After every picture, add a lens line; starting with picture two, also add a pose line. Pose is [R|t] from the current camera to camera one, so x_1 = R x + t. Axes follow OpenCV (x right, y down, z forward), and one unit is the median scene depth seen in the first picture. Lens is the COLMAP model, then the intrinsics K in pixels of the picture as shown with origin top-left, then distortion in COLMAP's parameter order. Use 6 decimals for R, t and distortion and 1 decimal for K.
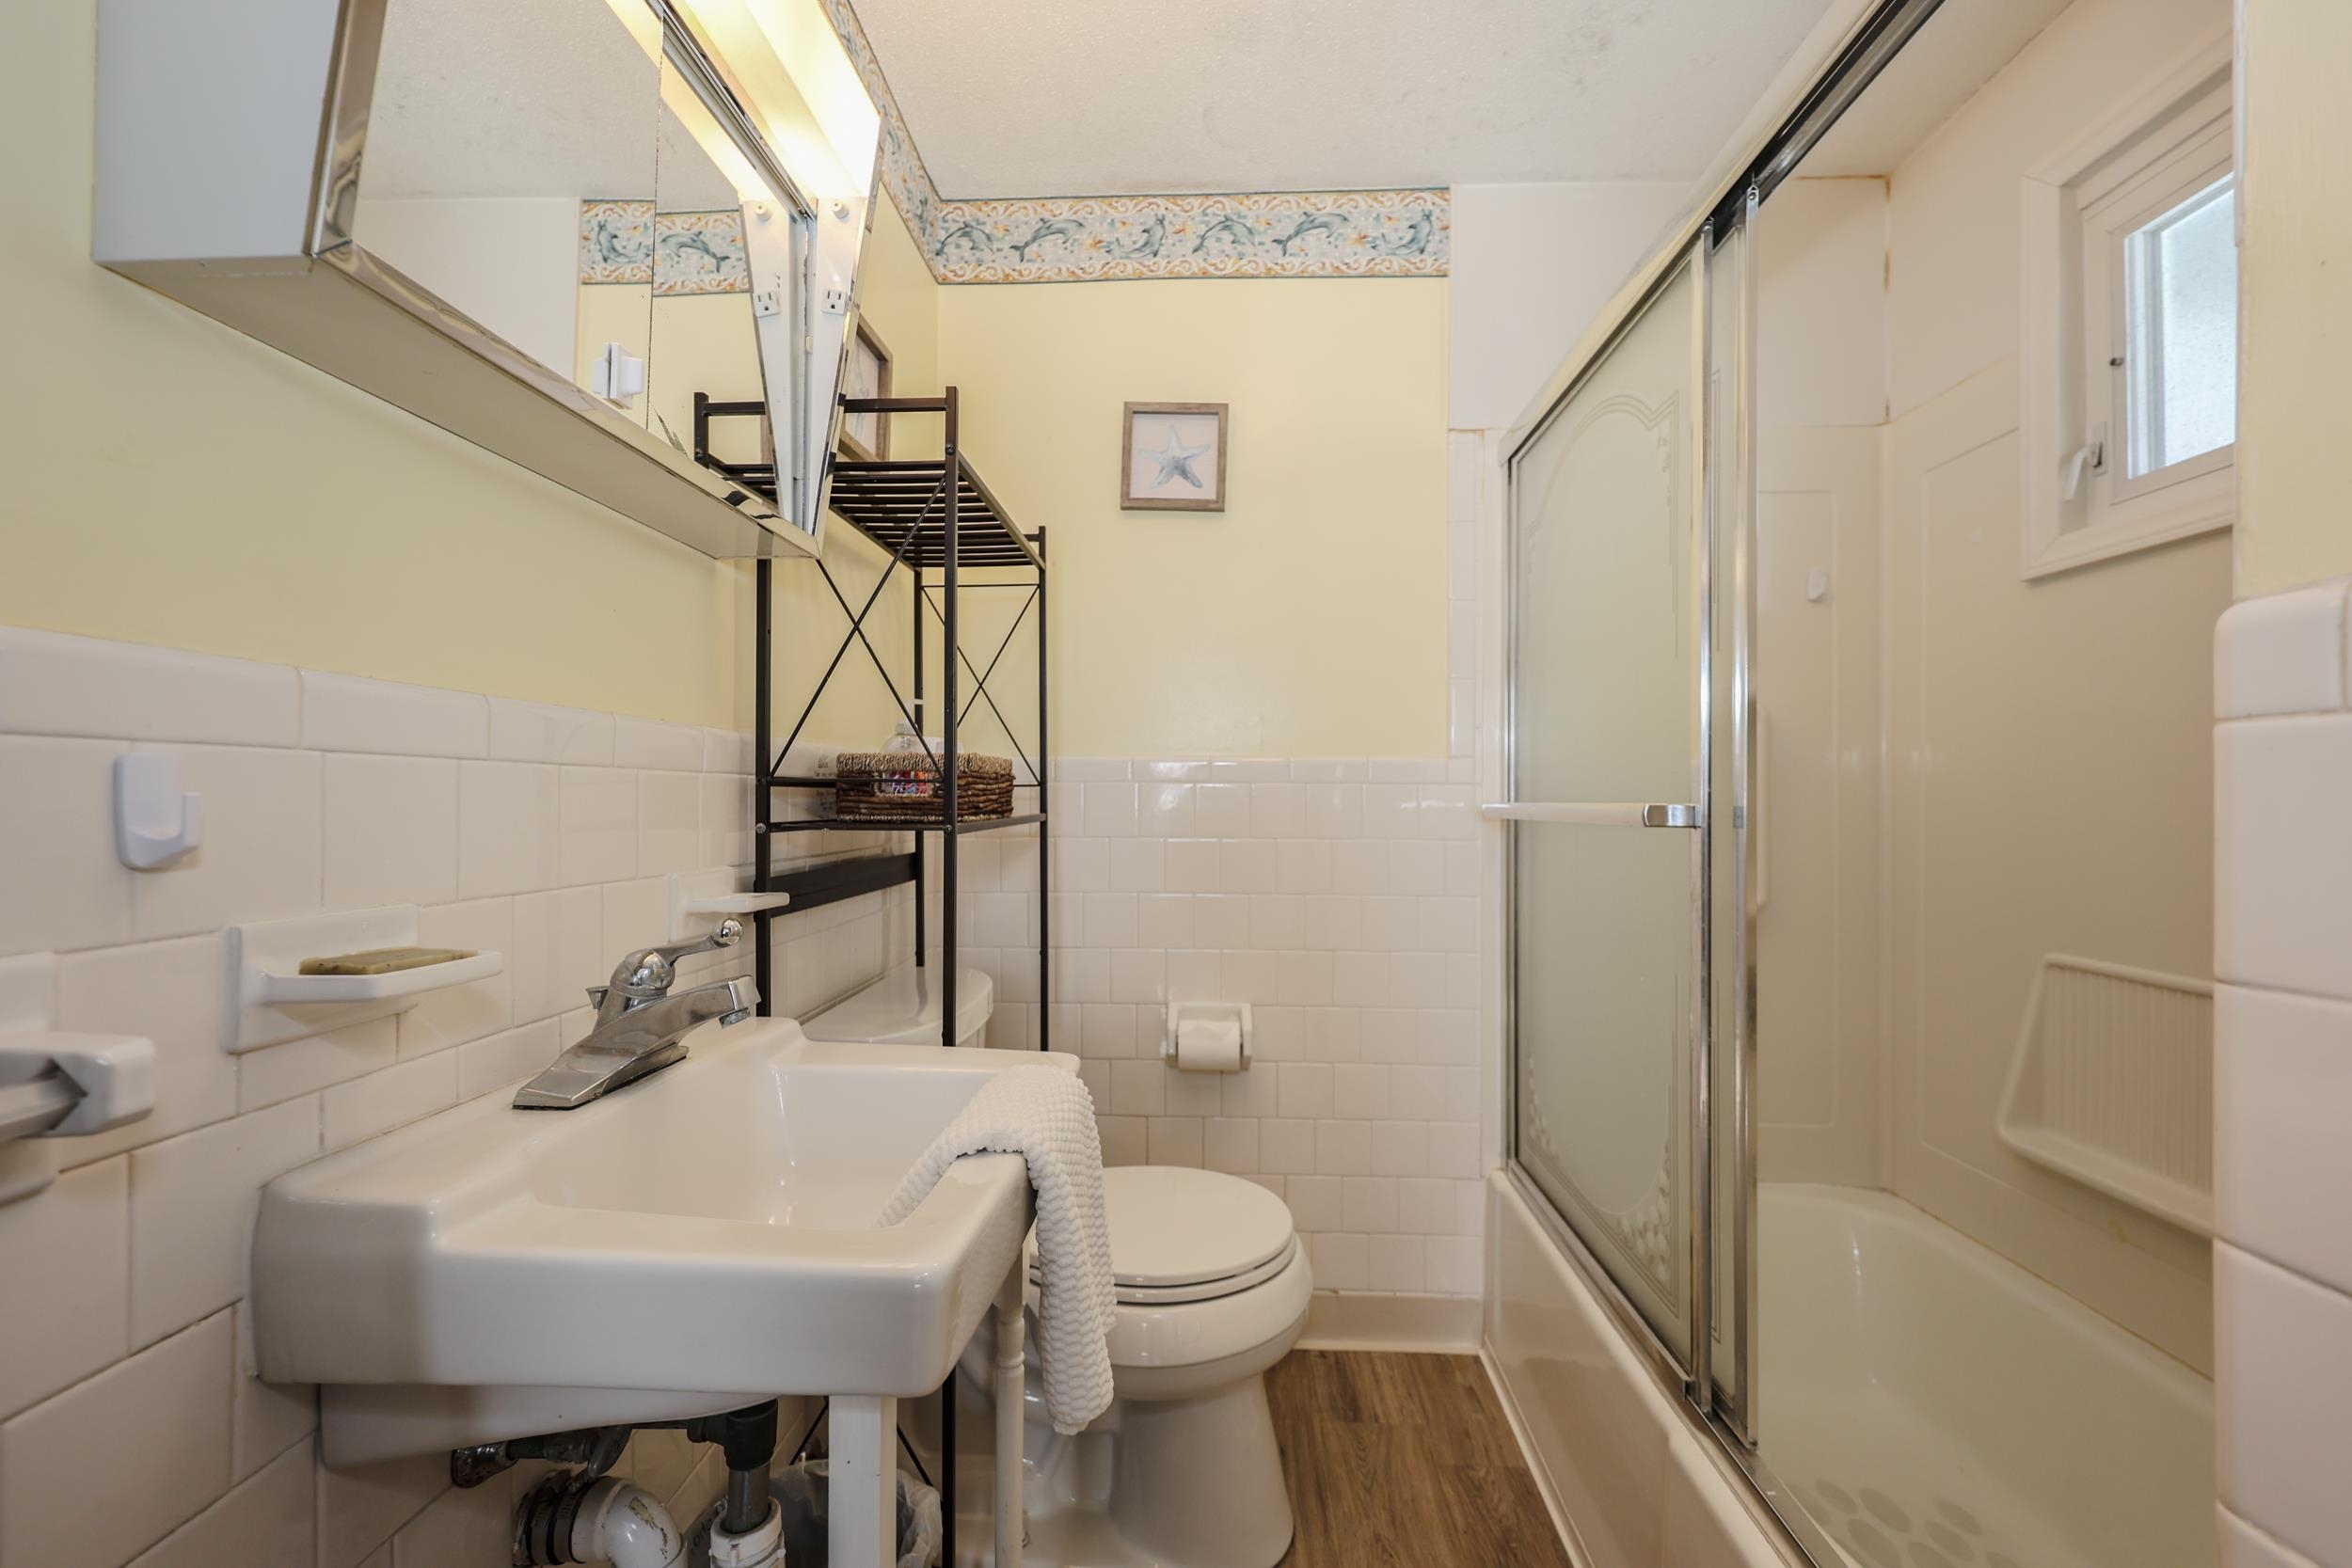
lens RADIAL K [[926.2, 0, 1188.8], [0, 926.2, 786.4], [0, 0, 1]] dist [0.000741, -0.000172]
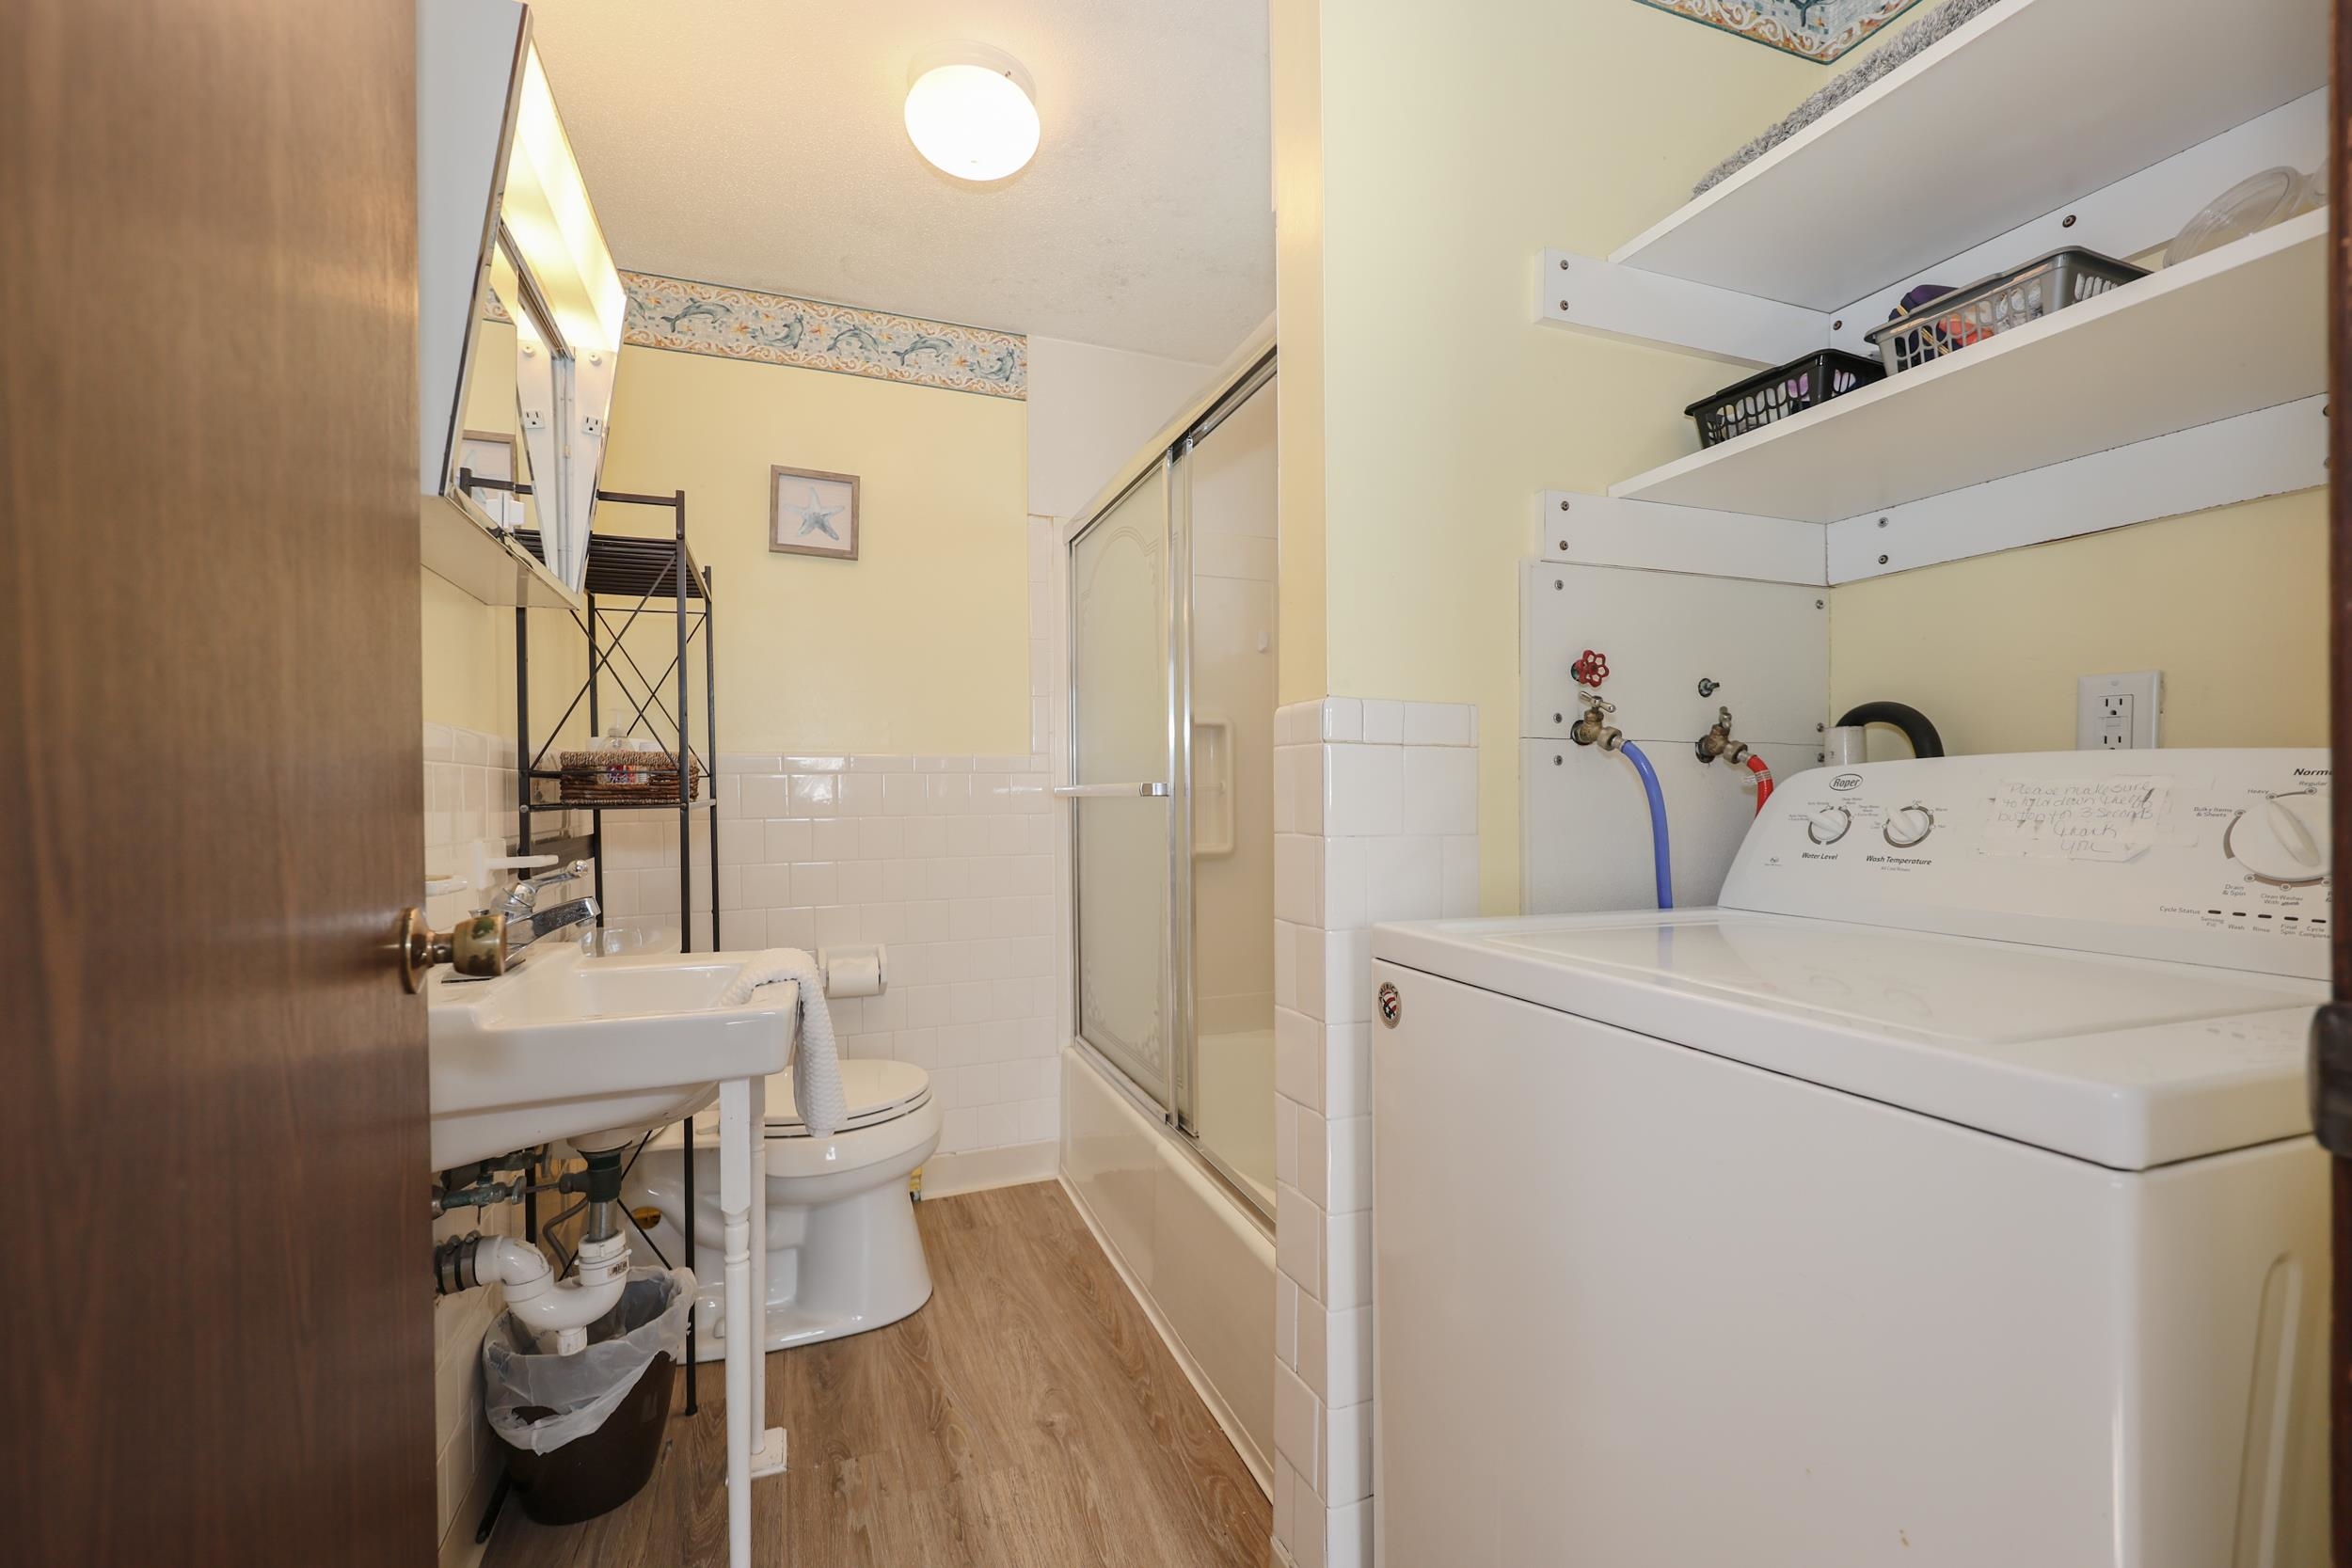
lens RADIAL K [[958.4, 0, 1159.0], [0, 958.4, 799.1], [0, 0, 1]] dist [-0.001246, -0.000207]
pose [[0.920774, -0.017479, 0.389706, -0.123975], [0.009677, 0.999712, 0.021976, 0.008023], [-0.389977, -0.016464, 0.920677, -0.475908]]
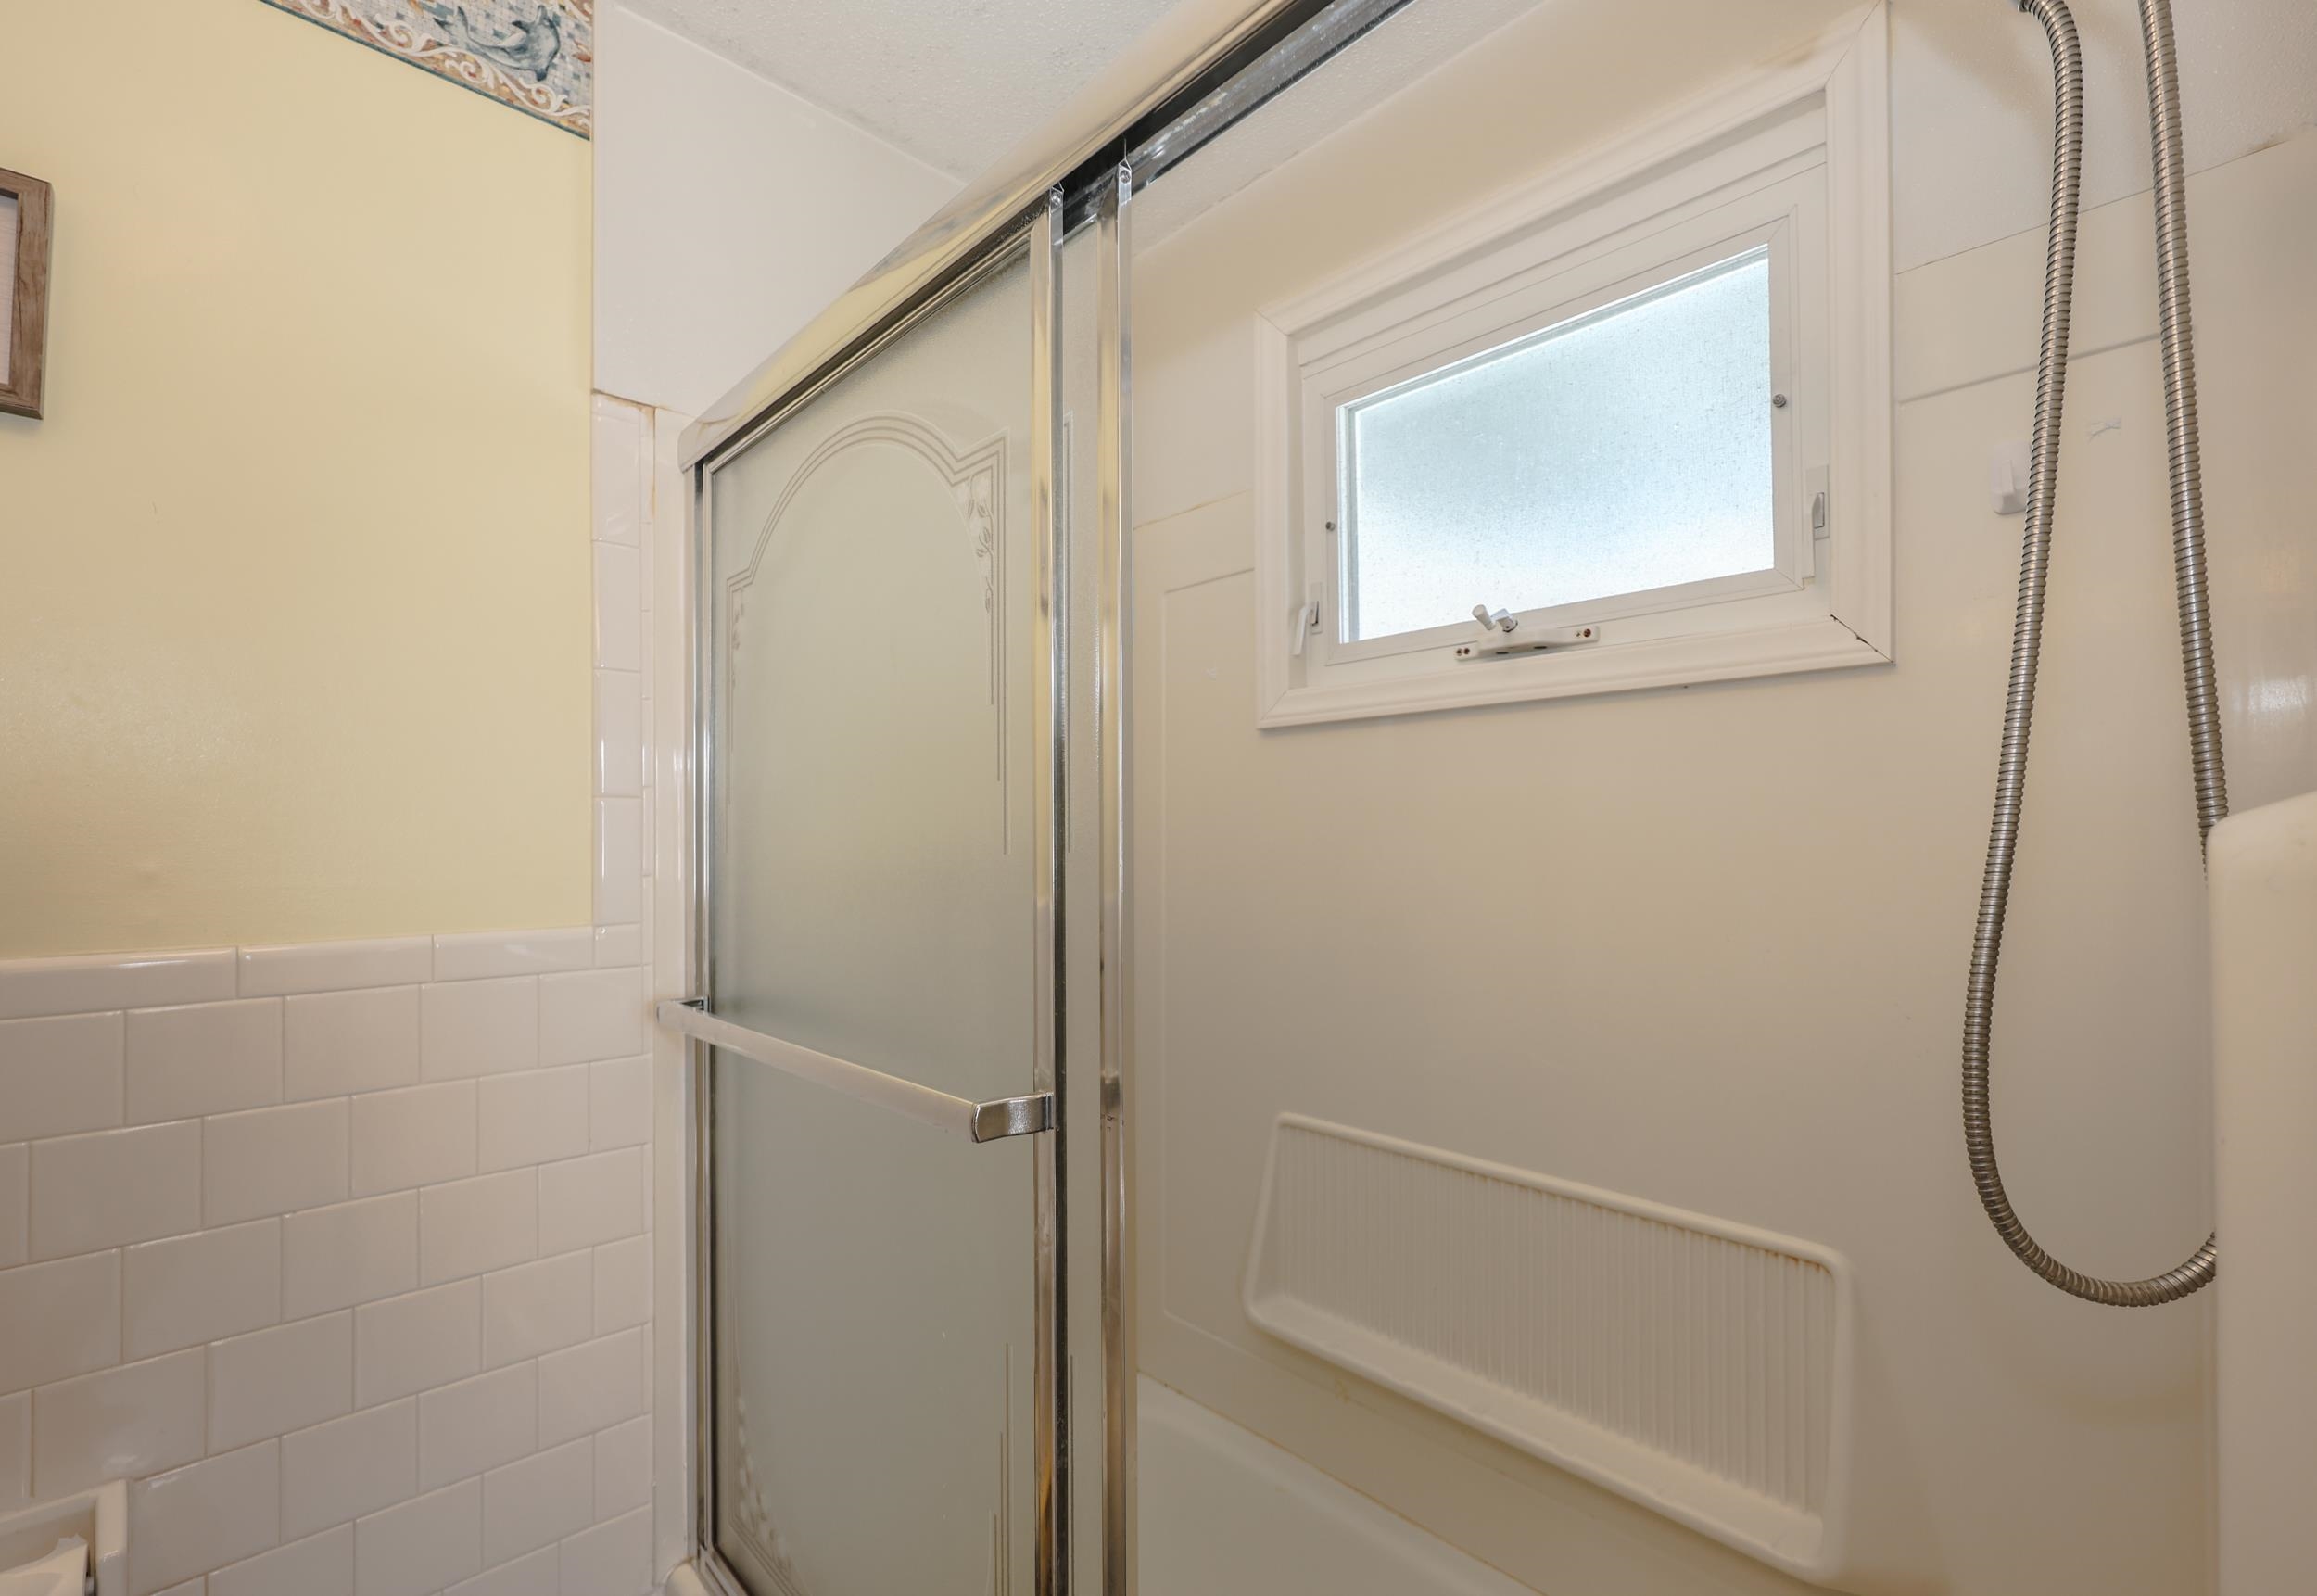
lens RADIAL K [[994.5, 0, 1174.2], [0, 994.5, 813.0], [0, 0, 1]] dist [0.002459, -0.000415]
pose [[0.683822, -0.001068, 0.729648, 0.078148], [0.007637, 0.999955, -0.005694, -0.122482], [-0.729609, 0.009466, 0.683799, 0.337136]]
